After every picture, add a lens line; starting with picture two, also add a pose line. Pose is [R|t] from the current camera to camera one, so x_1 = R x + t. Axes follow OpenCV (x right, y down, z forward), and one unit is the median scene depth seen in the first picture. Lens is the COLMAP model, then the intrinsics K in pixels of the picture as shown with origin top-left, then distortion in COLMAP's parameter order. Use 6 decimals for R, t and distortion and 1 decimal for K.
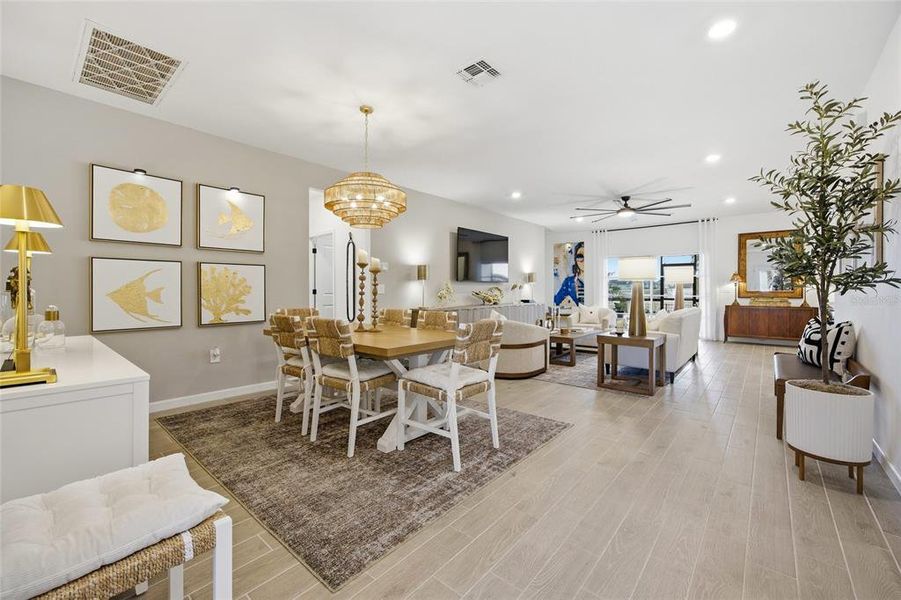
lens RADIAL K [[387.0, 0, 458.9], [0, 387.0, 294.2], [0, 0, 1]] dist [0.009449, 0.000097]
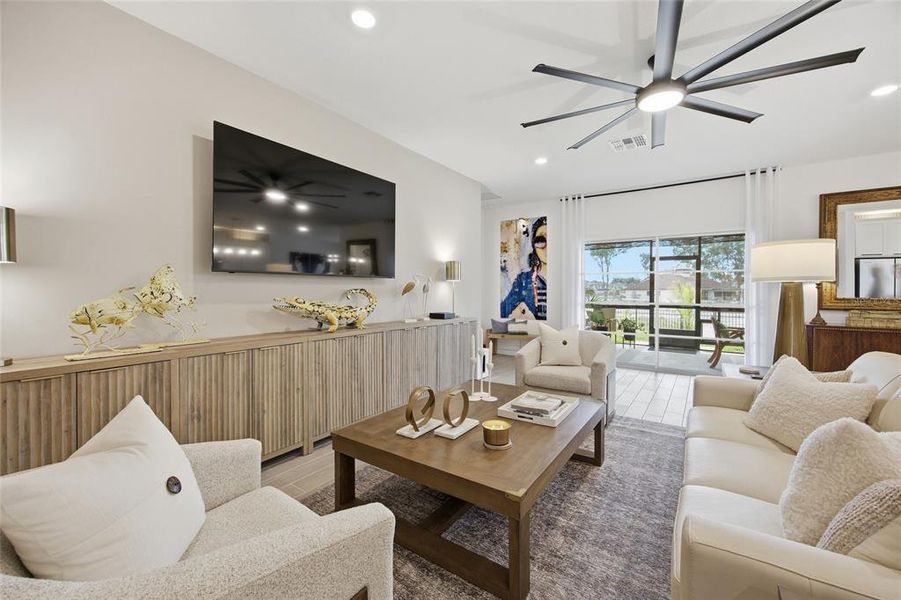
lens RADIAL K [[387.0, 0, 452.4], [0, 387.0, 293.4], [0, 0, 1]] dist [0.009449, 0.000097]
pose [[0.996510, 0.004775, 0.083333, 0.118719], [-0.004491, 0.999983, -0.003591, -0.008091], [-0.083349, 0.003205, 0.996515, 0.387253]]
